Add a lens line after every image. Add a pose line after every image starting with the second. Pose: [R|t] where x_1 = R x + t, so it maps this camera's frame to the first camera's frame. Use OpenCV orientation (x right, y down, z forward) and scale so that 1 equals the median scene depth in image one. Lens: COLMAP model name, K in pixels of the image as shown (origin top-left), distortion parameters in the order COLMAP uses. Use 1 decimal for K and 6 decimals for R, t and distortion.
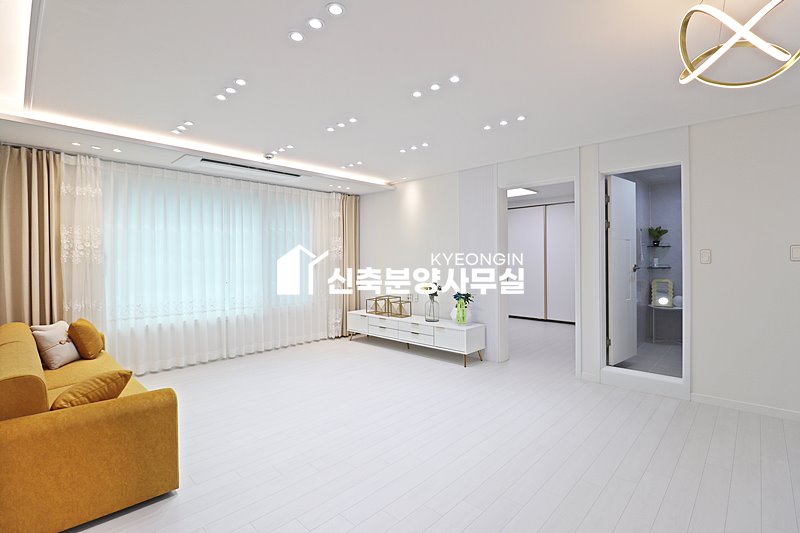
lens RADIAL K [[374.8, 0, 397.4], [0, 374.8, 262.2], [0, 0, 1]] dist [-0.004190, -0.003731]
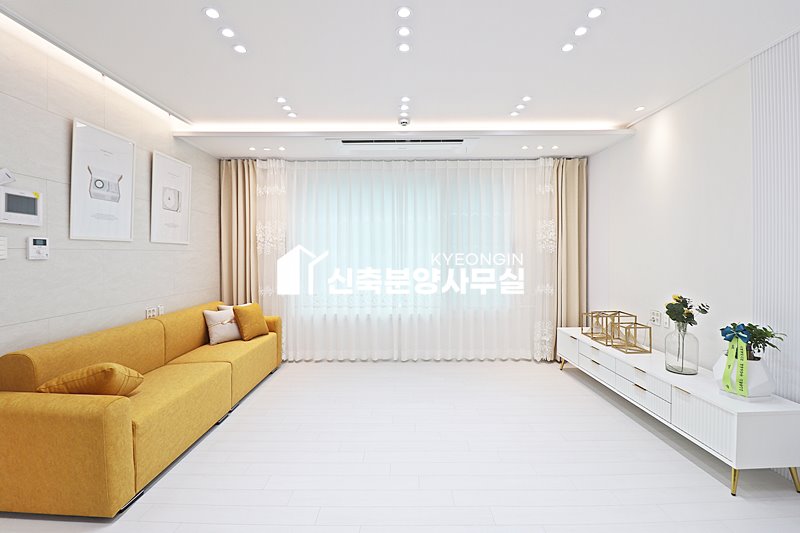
lens RADIAL K [[374.8, 0, 403.5], [0, 374.8, 260.9], [0, 0, 1]] dist [-0.004190, -0.003731]
pose [[0.692448, 0.018652, -0.721226, 0.202582], [-0.009841, 0.999817, 0.016408, 0.000728], [0.721400, -0.004264, 0.692505, 0.384120]]
